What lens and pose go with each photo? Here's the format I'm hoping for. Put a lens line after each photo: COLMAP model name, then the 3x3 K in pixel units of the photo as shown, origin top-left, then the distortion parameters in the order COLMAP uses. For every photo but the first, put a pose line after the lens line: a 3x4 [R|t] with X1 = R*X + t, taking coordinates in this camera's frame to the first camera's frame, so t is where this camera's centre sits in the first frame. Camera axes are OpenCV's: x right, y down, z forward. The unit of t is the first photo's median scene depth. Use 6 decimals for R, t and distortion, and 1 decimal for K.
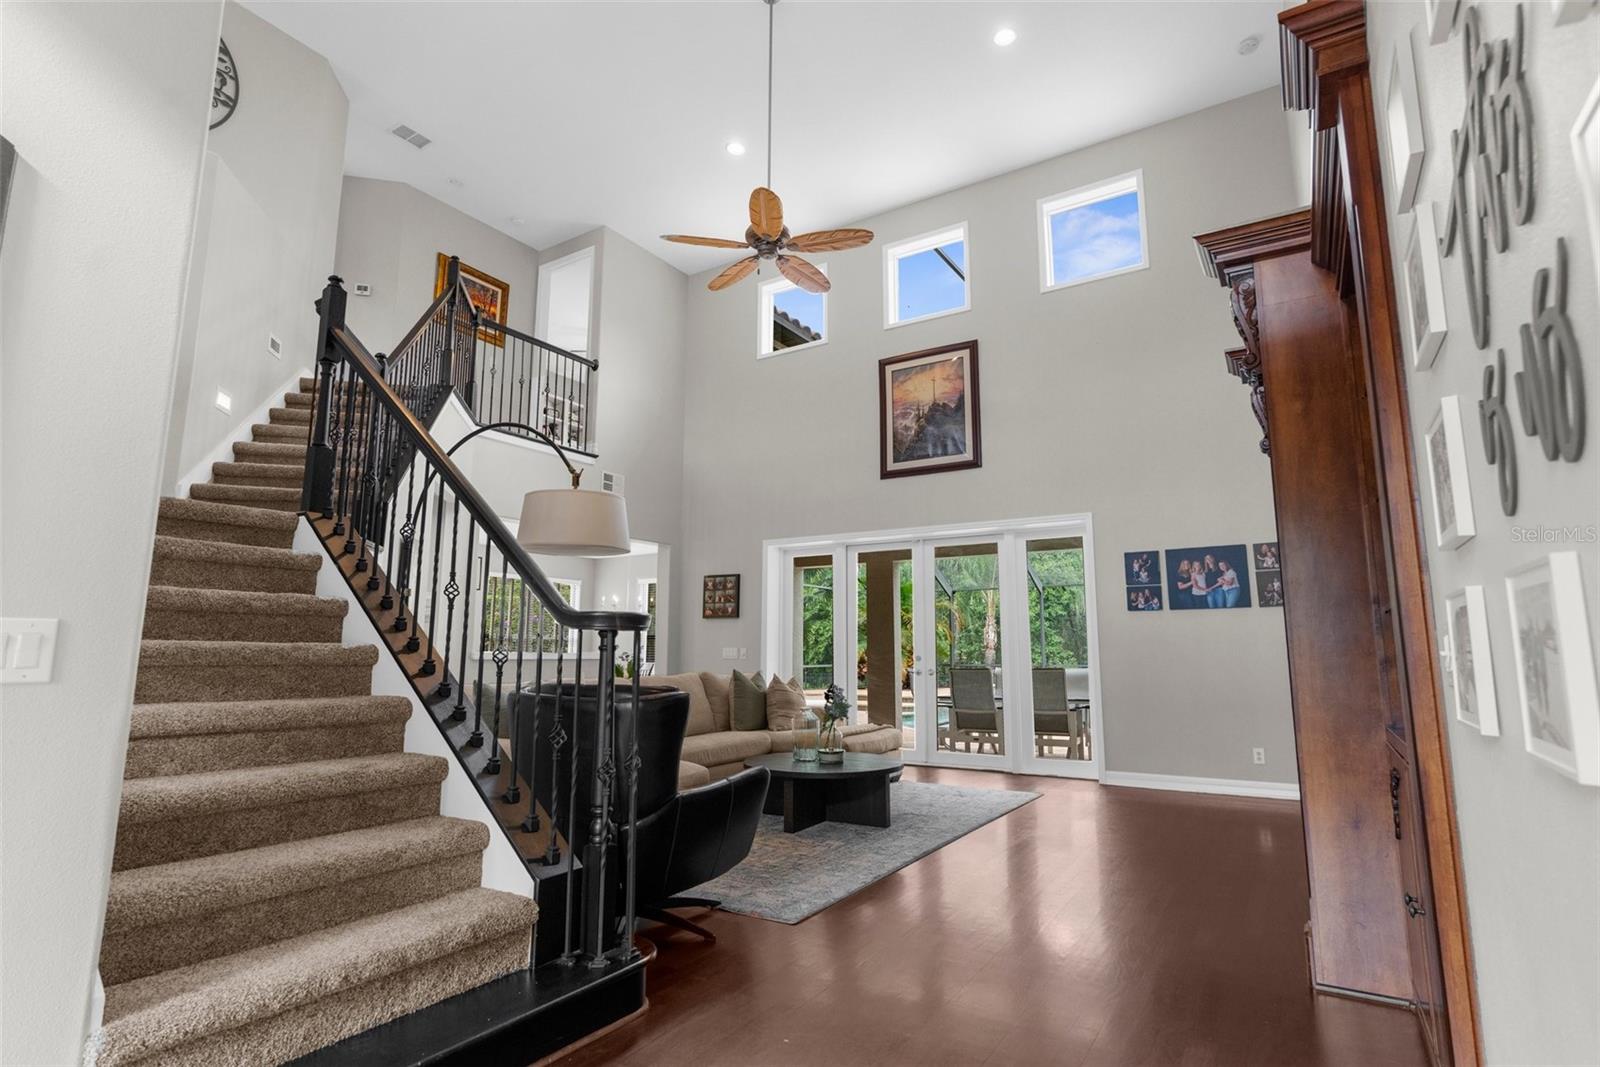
lens RADIAL K [[776.1, 0, 811.4], [0, 776.1, 533.0], [0, 0, 1]] dist [-0.005241, -0.001942]
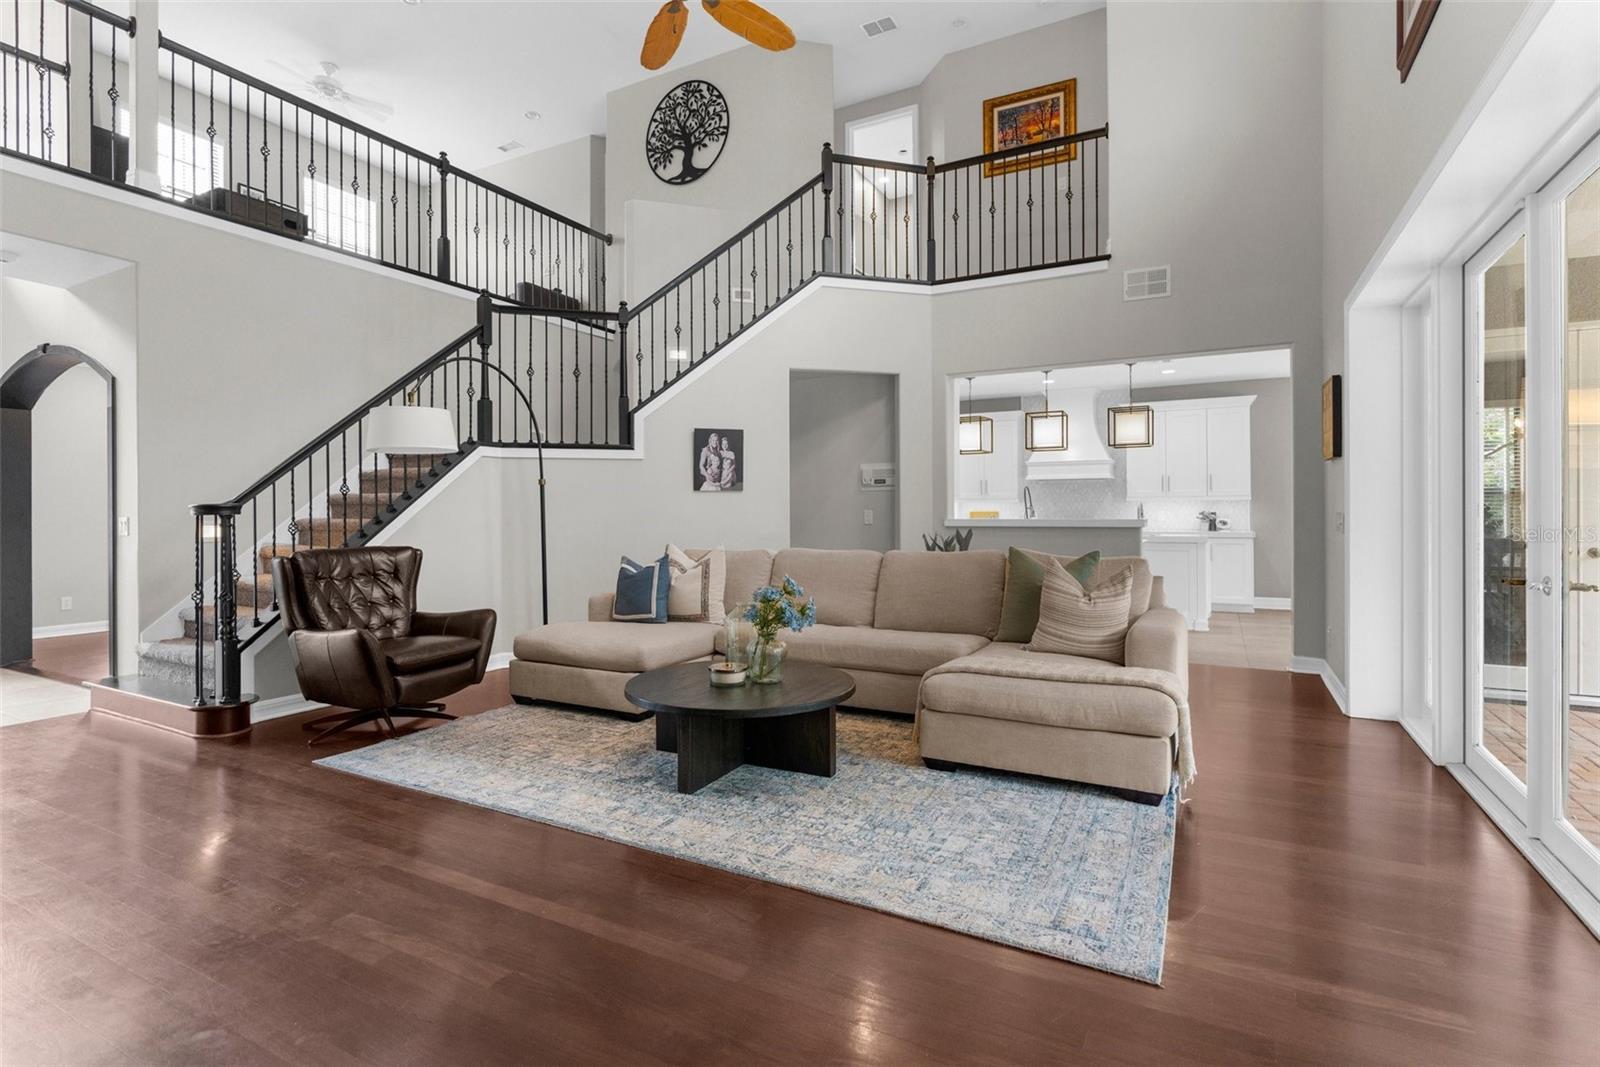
lens RADIAL K [[776.1, 0, 807.3], [0, 776.1, 505.0], [0, 0, 1]] dist [-0.005241, -0.001942]
pose [[0.076553, -0.009384, -0.997021, 0.453233], [0.155972, 0.987758, 0.002679, 0.091830], [0.984791, -0.155713, 0.077079, 0.650015]]
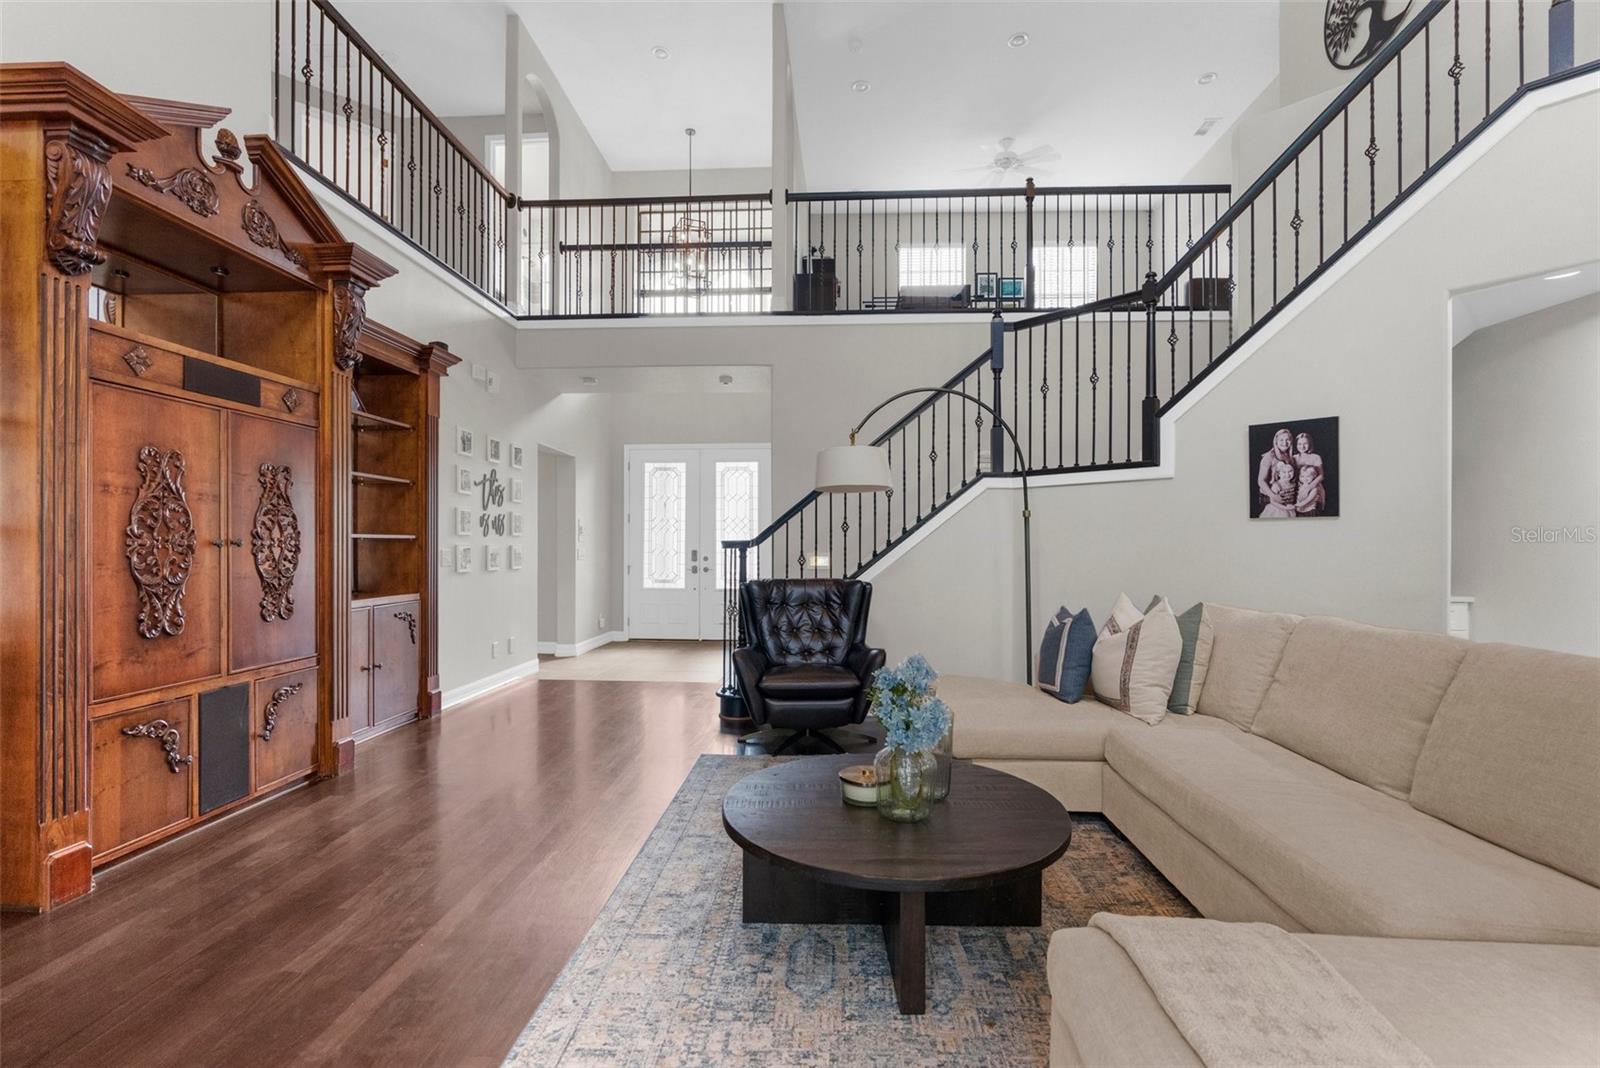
lens RADIAL K [[726.1, 0, 800.5], [0, 726.1, 550.3], [0, 0, 1]] dist [-0.010176, -0.000066]
pose [[-0.873352, 0.003338, -0.487078, 0.176340], [0.073829, 0.989330, -0.125600, 0.122023], [0.481461, -0.145653, -0.864280, 0.871232]]
